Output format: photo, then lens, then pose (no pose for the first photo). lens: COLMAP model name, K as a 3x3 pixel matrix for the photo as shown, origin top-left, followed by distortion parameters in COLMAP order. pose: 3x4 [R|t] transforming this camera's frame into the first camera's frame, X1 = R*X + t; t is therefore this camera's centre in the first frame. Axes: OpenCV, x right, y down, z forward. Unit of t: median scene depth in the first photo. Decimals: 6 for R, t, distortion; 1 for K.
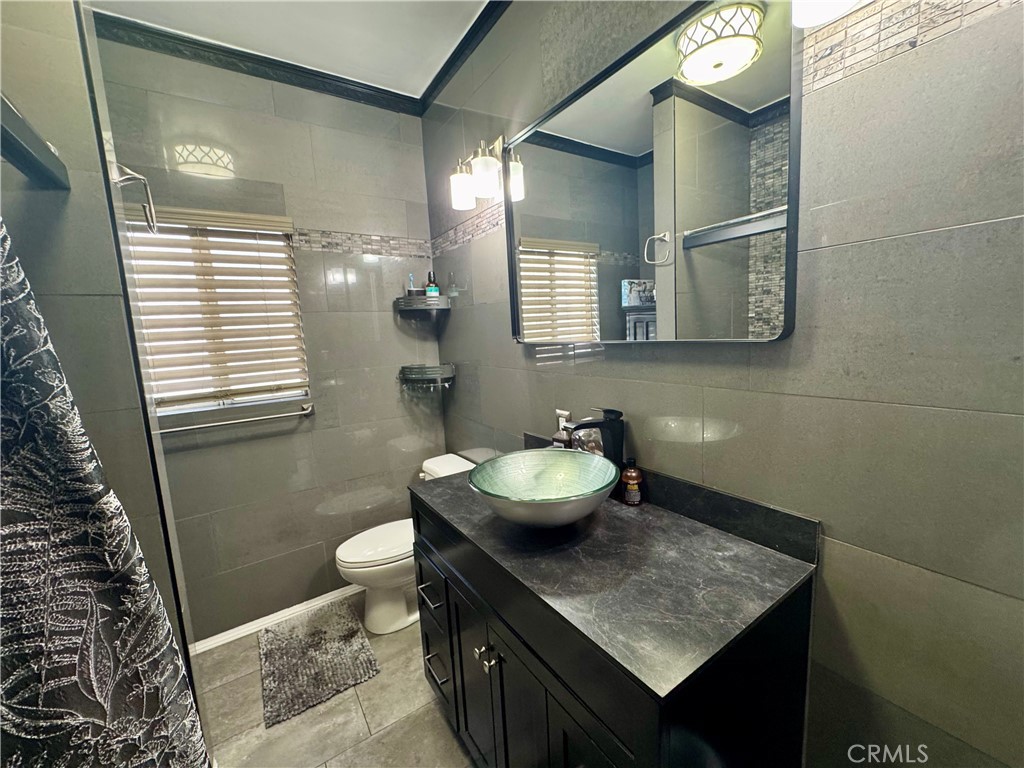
lens RADIAL K [[409.3, 0, 512.6], [0, 409.3, 384.8], [0, 0, 1]] dist [-0.003072, -0.000272]
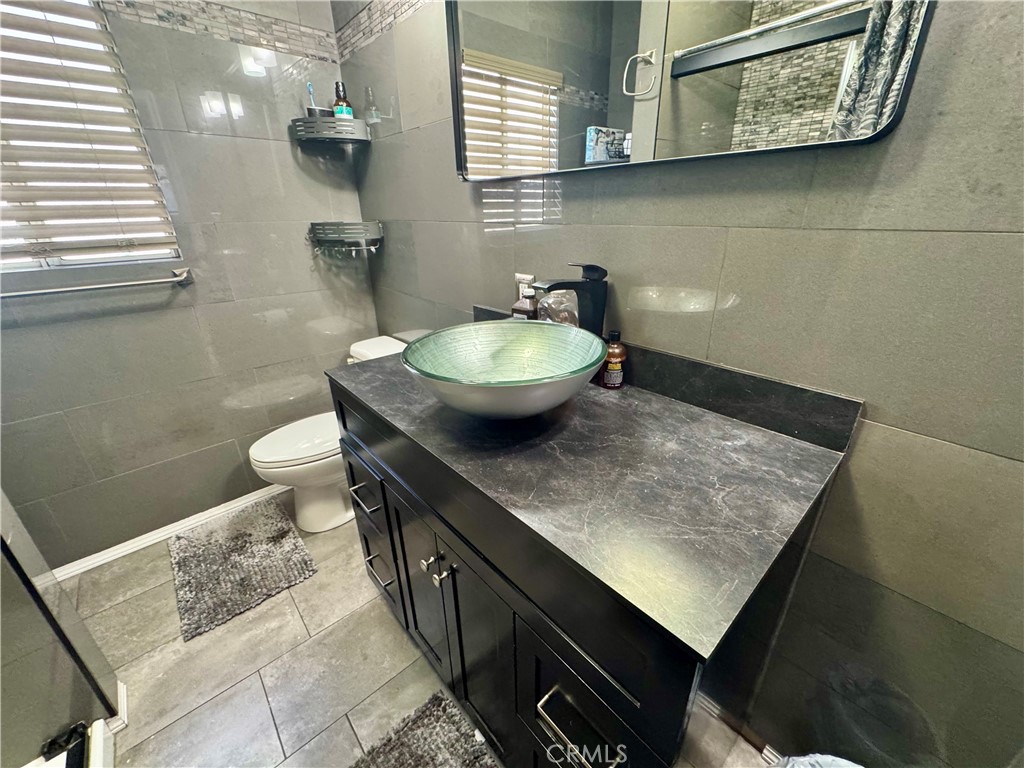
lens RADIAL K [[409.3, 0, 512.6], [0, 409.3, 384.8], [0, 0, 1]] dist [-0.003072, -0.000272]
pose [[0.990121, -0.020657, 0.138682, -0.012267], [-0.016591, 0.964878, 0.262173, 0.060005], [-0.139227, -0.261884, 0.955004, 0.195020]]
